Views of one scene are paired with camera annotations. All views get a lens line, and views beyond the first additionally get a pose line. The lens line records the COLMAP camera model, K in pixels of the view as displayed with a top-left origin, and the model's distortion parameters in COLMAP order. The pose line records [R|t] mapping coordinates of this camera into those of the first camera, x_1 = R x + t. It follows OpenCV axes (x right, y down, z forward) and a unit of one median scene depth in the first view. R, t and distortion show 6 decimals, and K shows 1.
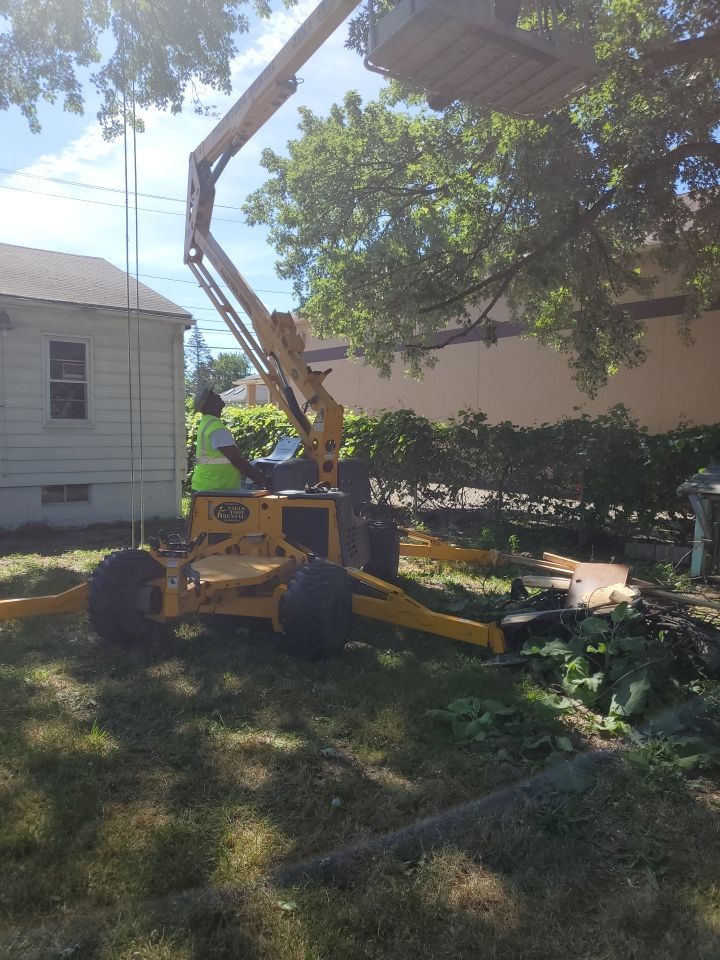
lens RADIAL K [[736.3, 0, 332.9], [0, 736.3, 479.2], [0, 0, 1]] dist [0.008251, -0.001782]
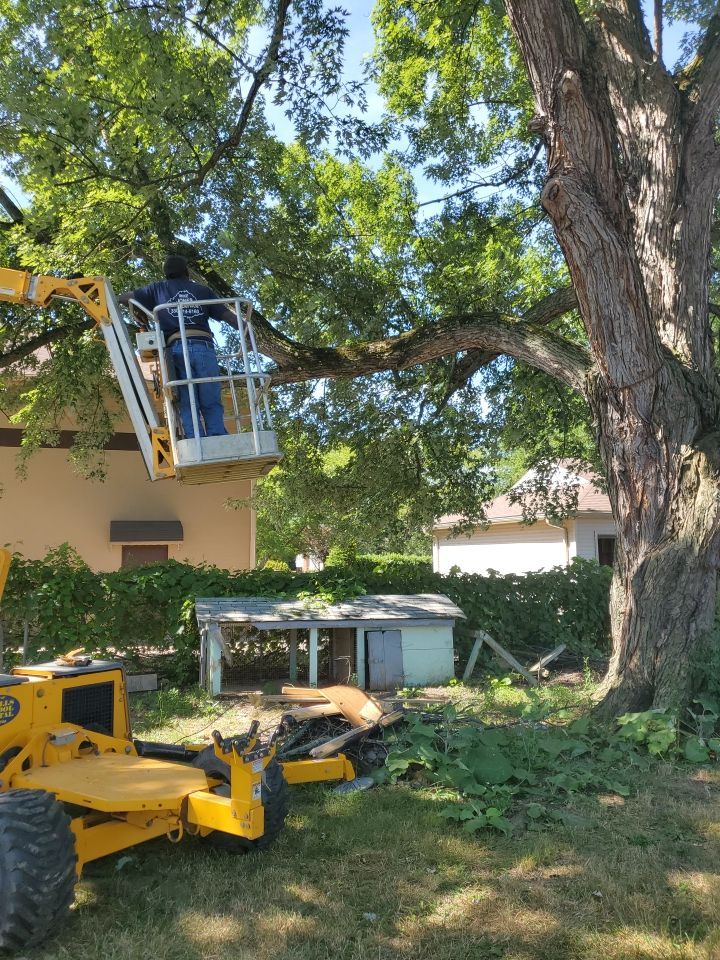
lens RADIAL K [[741.9, 0, 341.1], [0, 741.9, 476.9], [0, 0, 1]] dist [0.014034, -0.002070]
pose [[0.364729, 0.093676, 0.926390, -0.687608], [0.059421, 0.990557, -0.123559, -0.067035], [-0.929216, 0.100112, 0.355718, 0.430487]]
